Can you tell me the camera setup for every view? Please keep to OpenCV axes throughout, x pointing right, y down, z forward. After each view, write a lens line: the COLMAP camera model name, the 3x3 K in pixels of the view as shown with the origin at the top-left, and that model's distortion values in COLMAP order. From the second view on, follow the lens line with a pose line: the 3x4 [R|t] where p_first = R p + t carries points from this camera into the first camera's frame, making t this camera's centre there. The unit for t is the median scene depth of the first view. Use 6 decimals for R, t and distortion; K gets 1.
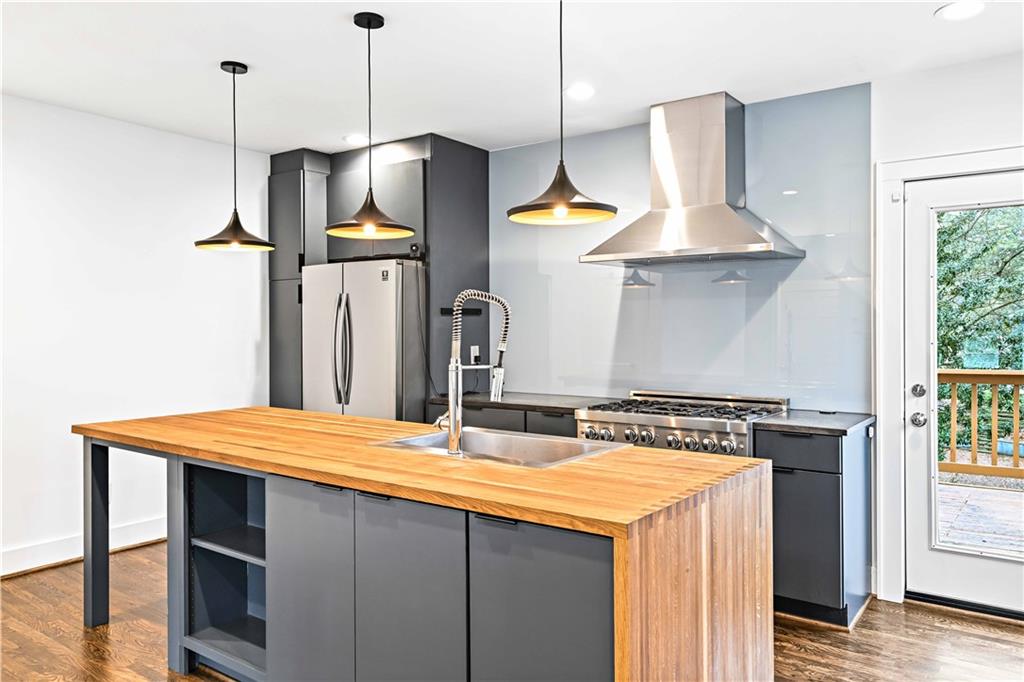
lens RADIAL K [[726.9, 0, 520.0], [0, 726.9, 333.8], [0, 0, 1]] dist [0.026406, -0.009378]
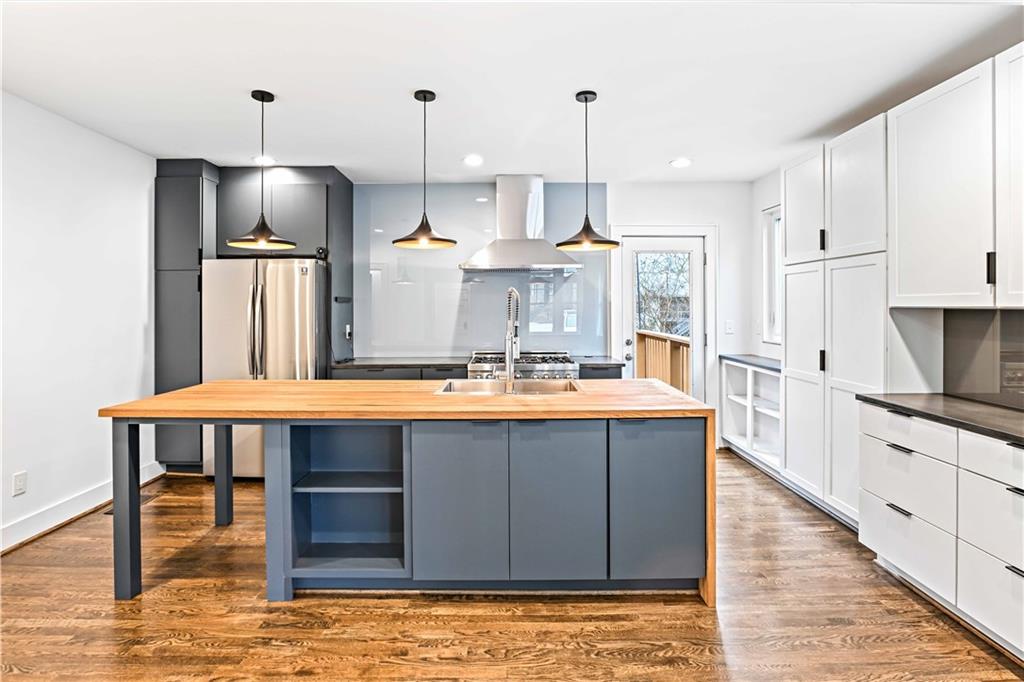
lens RADIAL K [[491.0, 0, 517.7], [0, 491.0, 308.2], [0, 0, 1]] dist [-0.019900, 0.002199]
pose [[0.809590, -0.000692, 0.586995, -0.388229], [0.008713, 0.999903, -0.010839, -0.002296], [-0.586931, 0.013889, 0.809518, 0.081564]]
